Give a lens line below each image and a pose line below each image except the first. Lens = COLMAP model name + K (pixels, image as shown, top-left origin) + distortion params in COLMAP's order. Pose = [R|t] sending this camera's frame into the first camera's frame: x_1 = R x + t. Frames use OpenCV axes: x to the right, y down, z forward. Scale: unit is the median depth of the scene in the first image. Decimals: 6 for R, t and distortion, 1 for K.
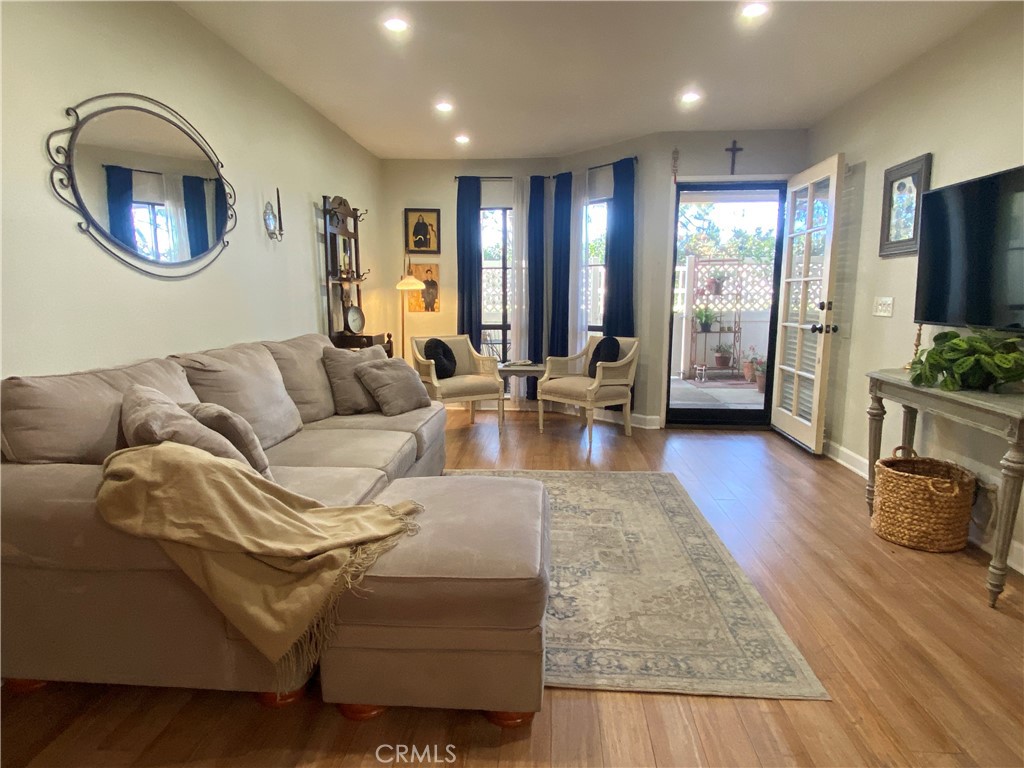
lens RADIAL K [[589.6, 0, 509.6], [0, 589.6, 380.6], [0, 0, 1]] dist [0.084719, -0.076179]
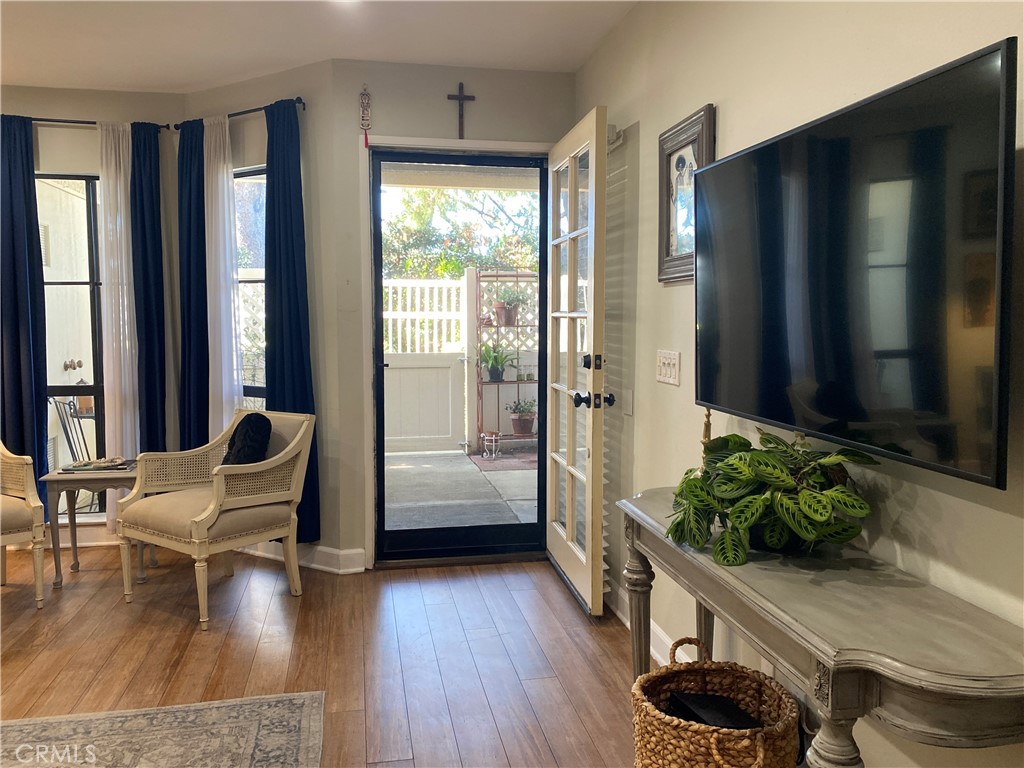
lens RADIAL K [[826.5, 0, 506.4], [0, 826.5, 383.2], [0, 0, 1]] dist [0.035699, -0.006590]
pose [[0.968855, -0.020186, 0.246806, 0.199701], [0.035356, 0.997737, -0.057190, -0.049063], [-0.245093, 0.064135, 0.967376, 0.196003]]
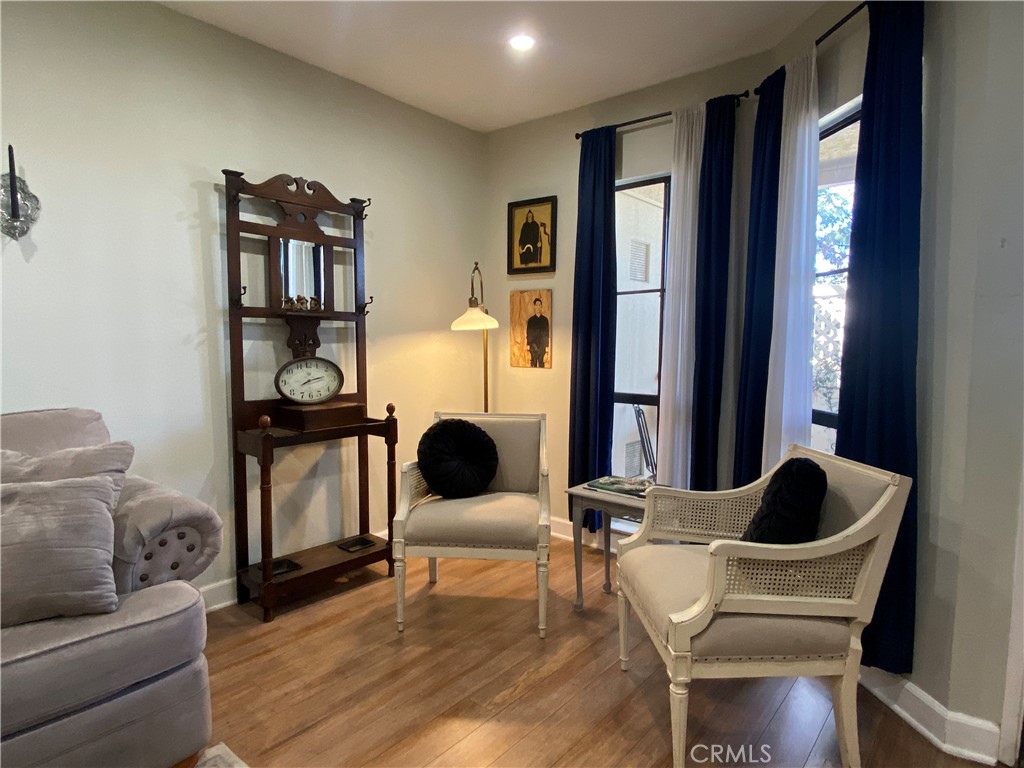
lens RADIAL K [[589.6, 0, 509.6], [0, 589.6, 380.6], [0, 0, 1]] dist [0.084719, -0.076179]
pose [[0.815219, 0.048821, -0.577091, 0.224424], [-0.093490, 0.994465, -0.047937, -0.086022], [0.571557, 0.093032, 0.815272, 0.589753]]
